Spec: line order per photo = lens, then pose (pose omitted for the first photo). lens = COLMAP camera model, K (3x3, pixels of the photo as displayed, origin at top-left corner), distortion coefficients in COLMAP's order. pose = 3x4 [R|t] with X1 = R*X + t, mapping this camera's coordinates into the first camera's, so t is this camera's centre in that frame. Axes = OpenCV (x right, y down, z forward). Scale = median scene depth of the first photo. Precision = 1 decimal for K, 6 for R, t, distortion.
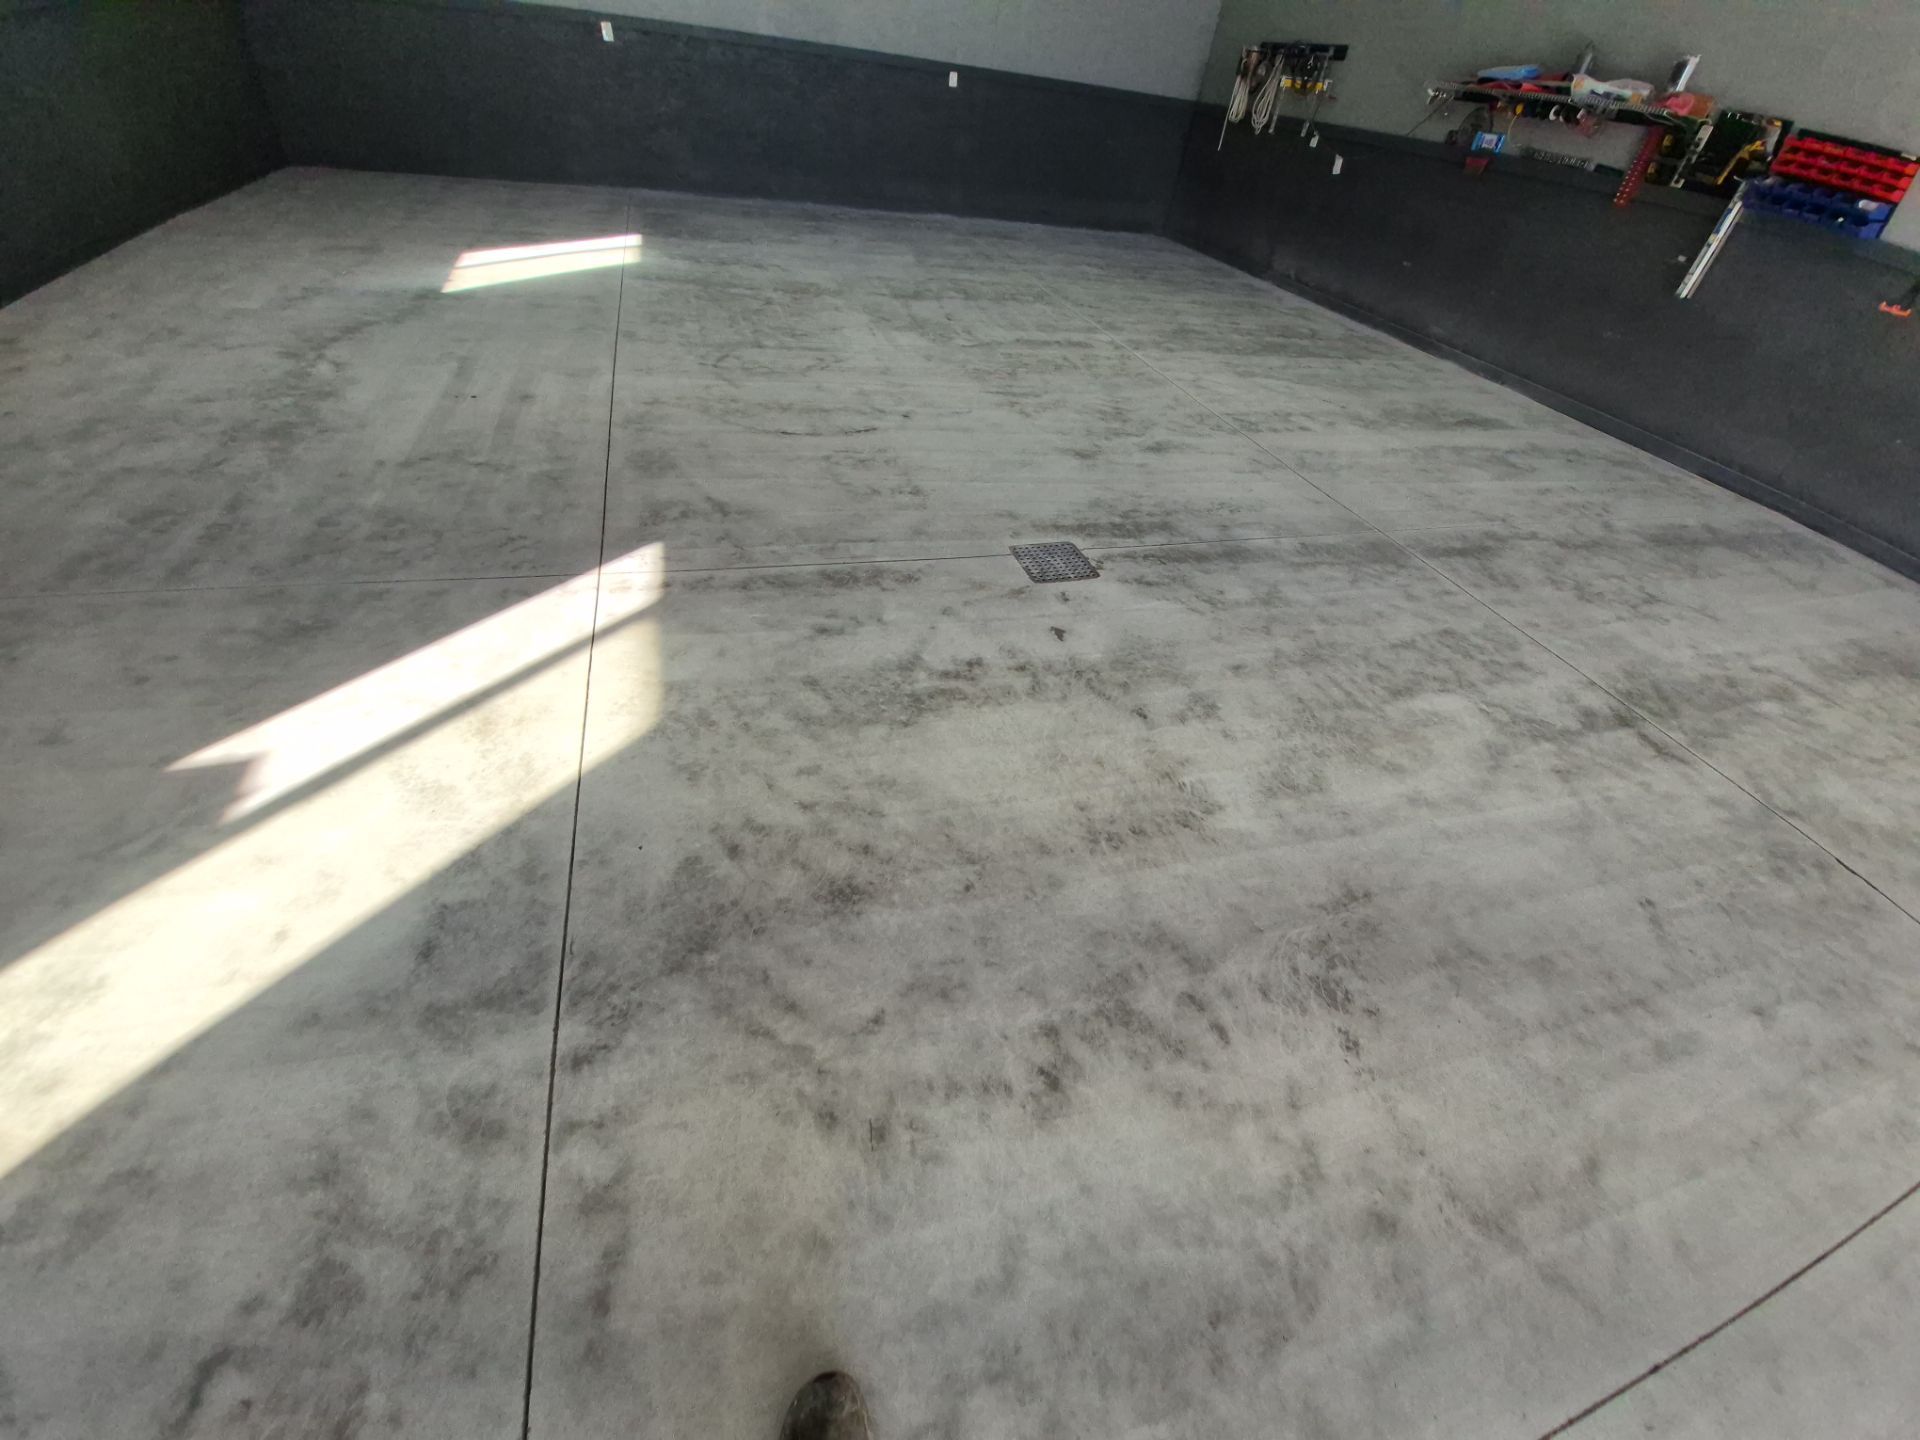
lens RADIAL K [[764.2, 0, 960.0], [0, 764.2, 720.0], [0, 0, 1]] dist [-0.014744, -0.000256]
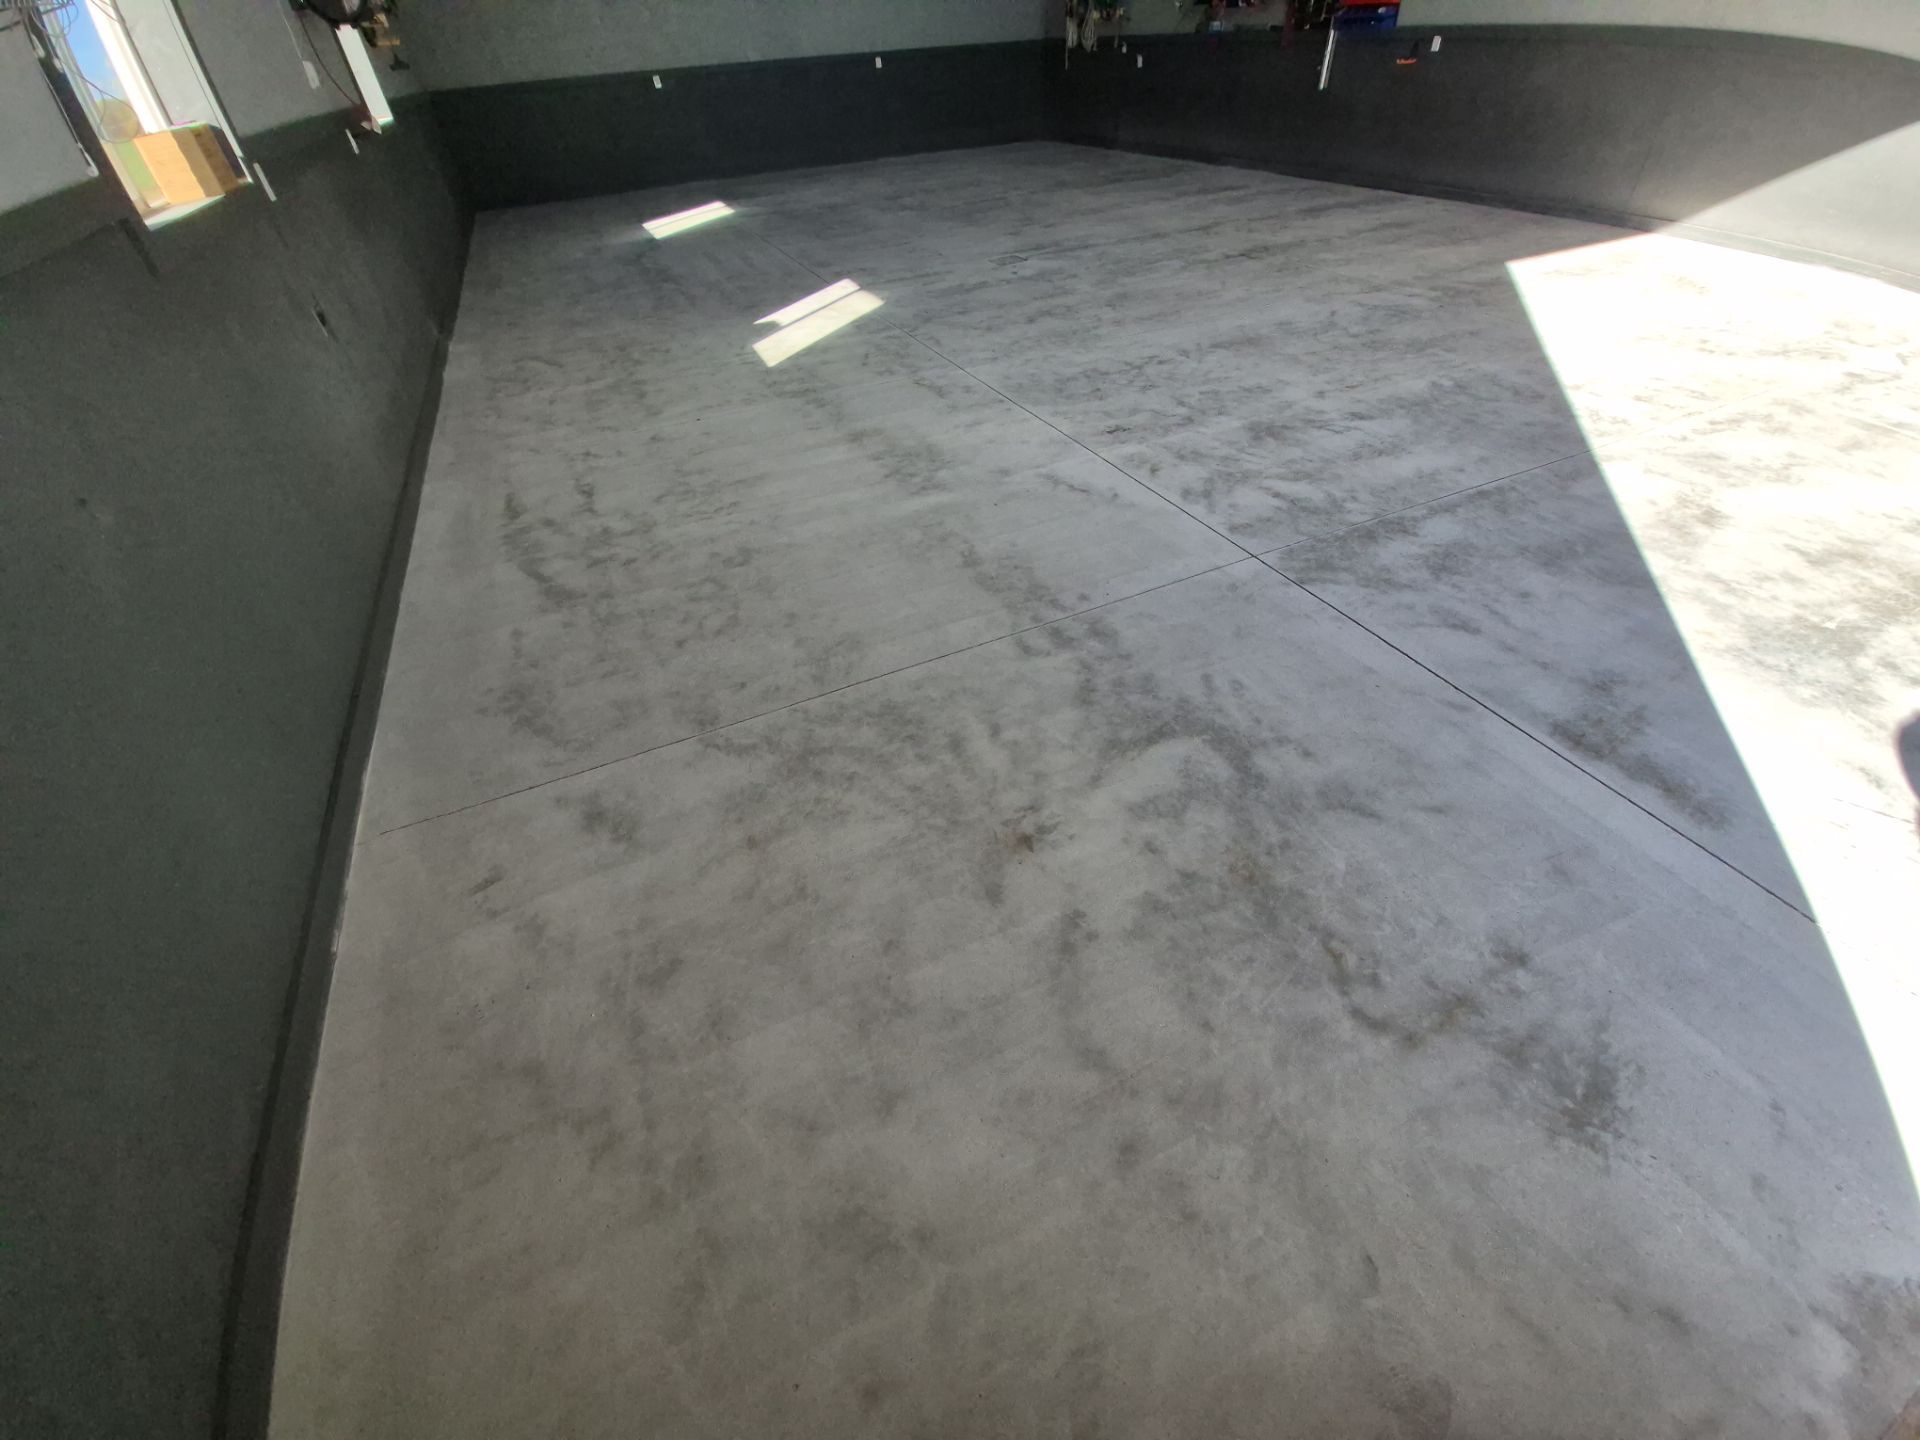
lens RADIAL K [[764.2, 0, 960.0], [0, 764.2, 720.0], [0, 0, 1]] dist [-0.014744, -0.000256]
pose [[0.976842, -0.213232, -0.017634, -0.119317], [0.213618, 0.976621, 0.024063, 0.464046], [0.012090, -0.027272, 0.999555, -0.582285]]
